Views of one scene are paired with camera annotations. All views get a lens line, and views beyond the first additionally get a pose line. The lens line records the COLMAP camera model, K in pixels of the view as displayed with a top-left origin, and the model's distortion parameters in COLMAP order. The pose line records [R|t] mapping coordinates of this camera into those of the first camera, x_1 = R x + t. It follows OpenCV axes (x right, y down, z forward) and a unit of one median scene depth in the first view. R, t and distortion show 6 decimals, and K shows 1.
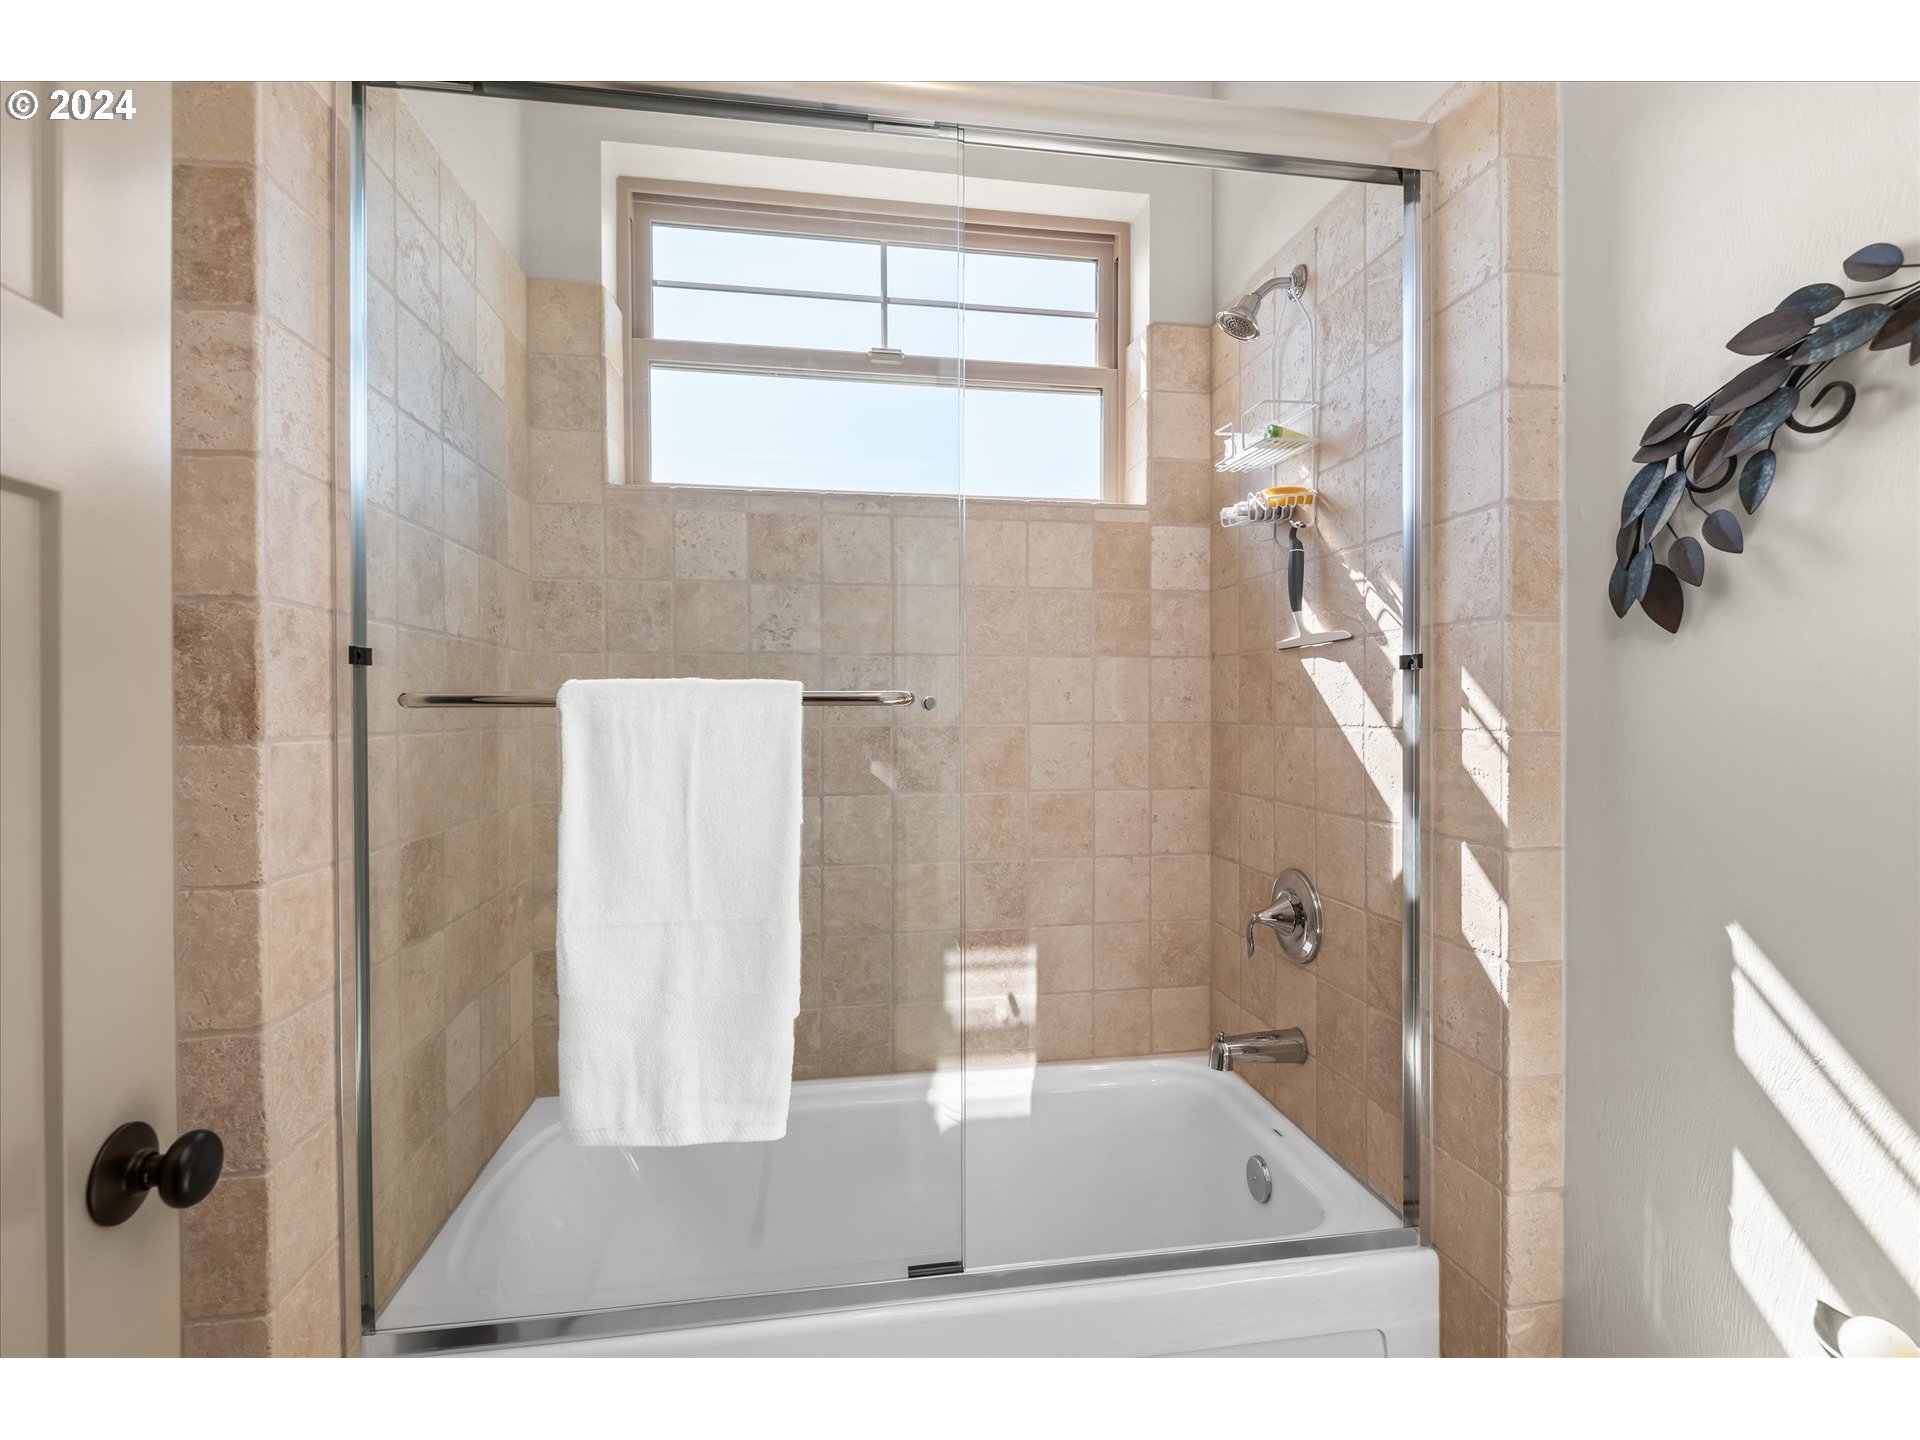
lens RADIAL K [[836.5, 0, 960.0], [0, 836.5, 720.0], [0, 0, 1]] dist [0.000244, -0.000024]
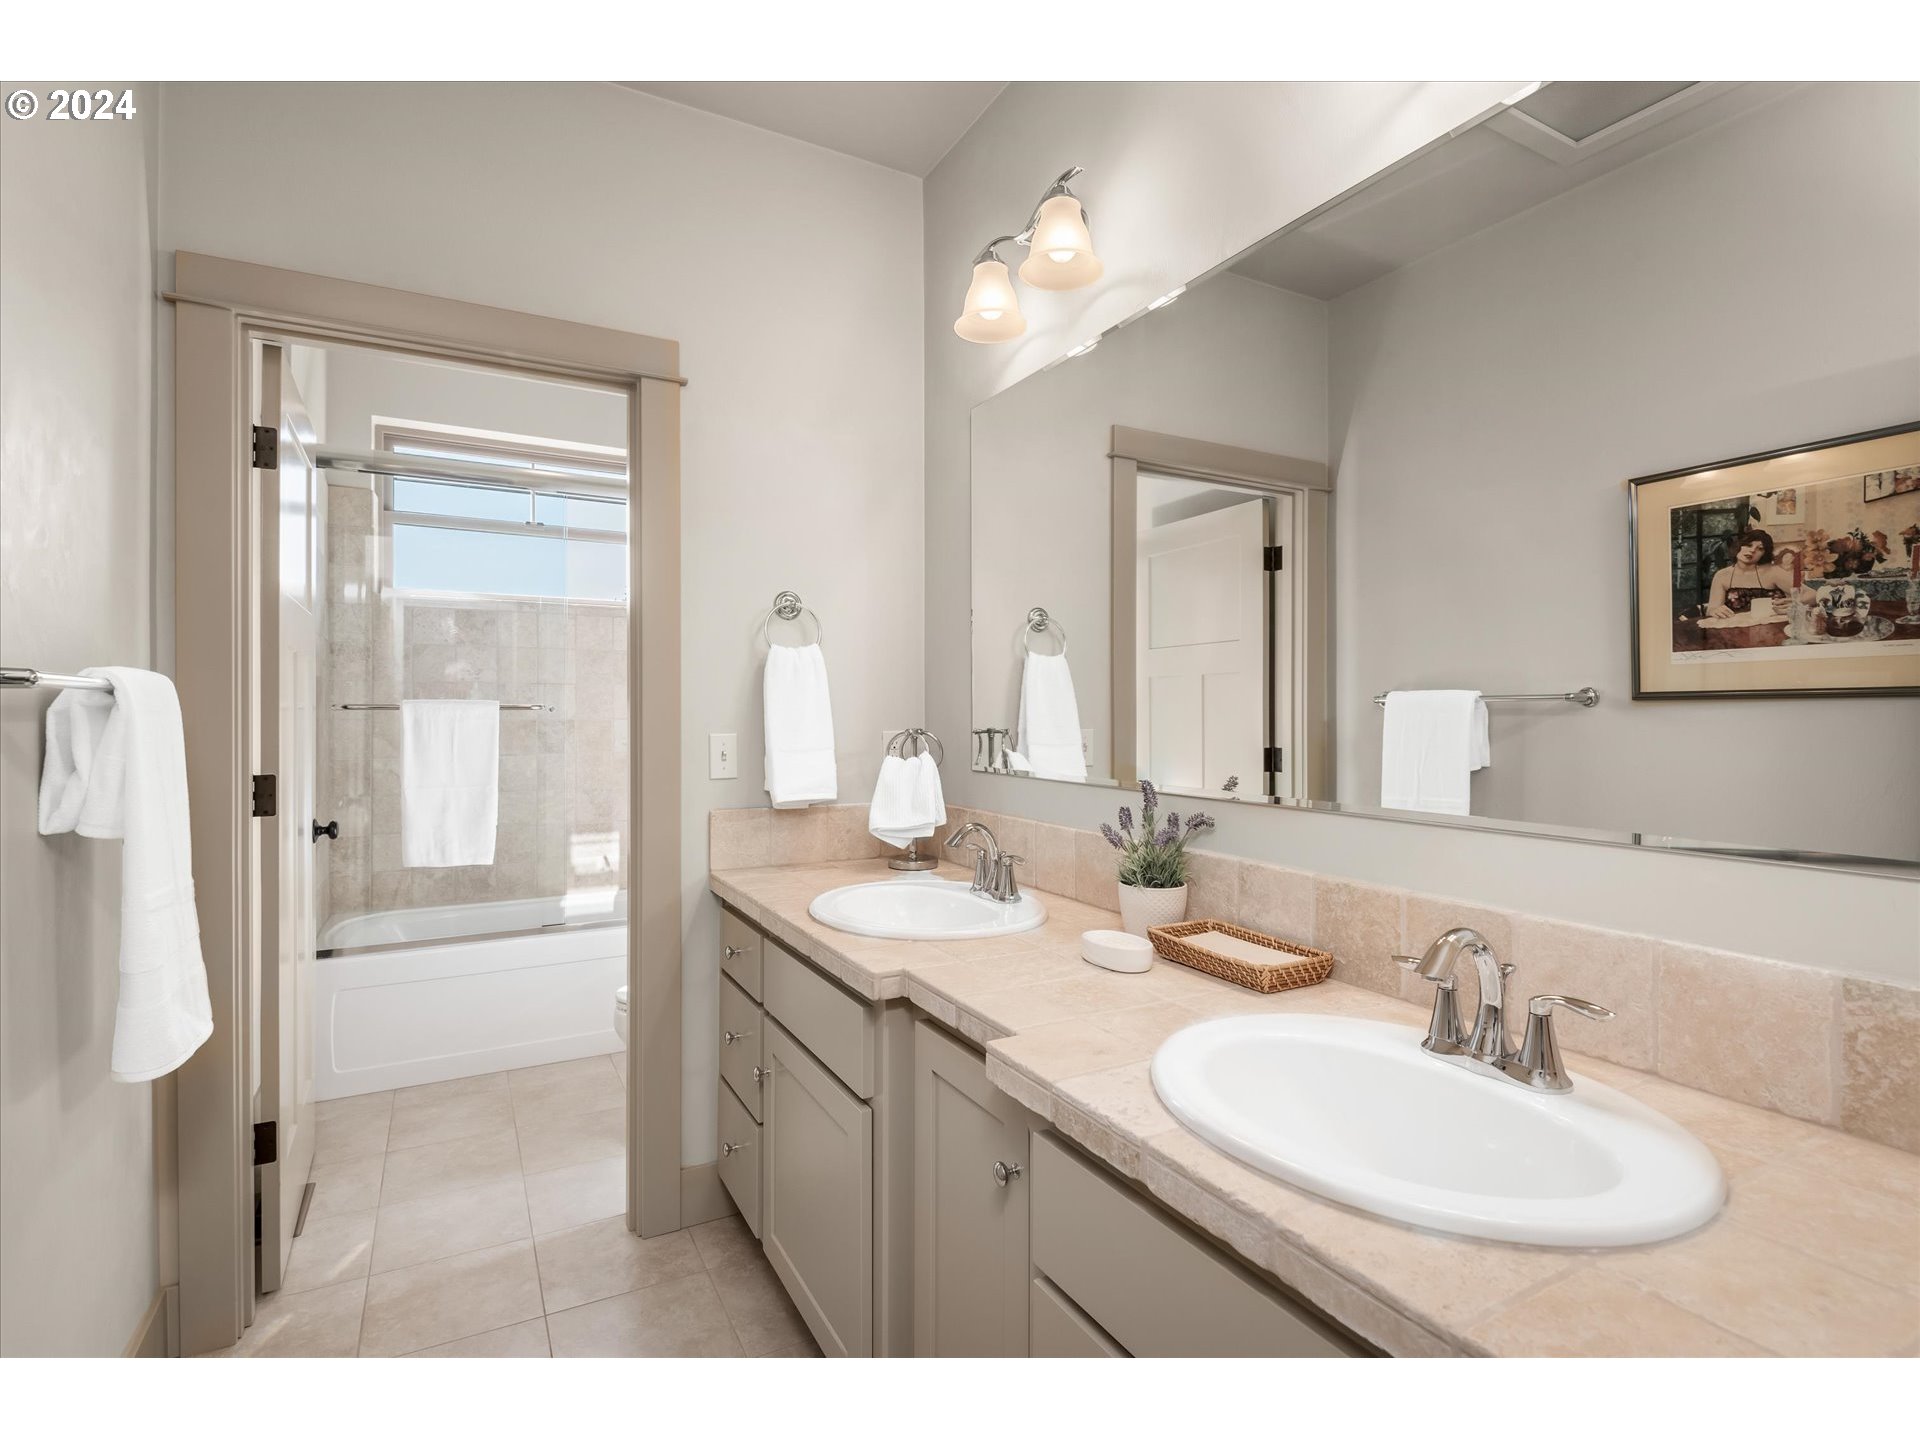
lens RADIAL K [[836.5, 0, 960.0], [0, 836.5, 720.0], [0, 0, 1]] dist [0.000244, -0.000024]
pose [[0.927507, 0.001274, 0.373803, 0.107641], [-0.002074, 0.999996, 0.001739, 0.004255], [-0.373799, -0.002389, 0.927507, -1.224297]]
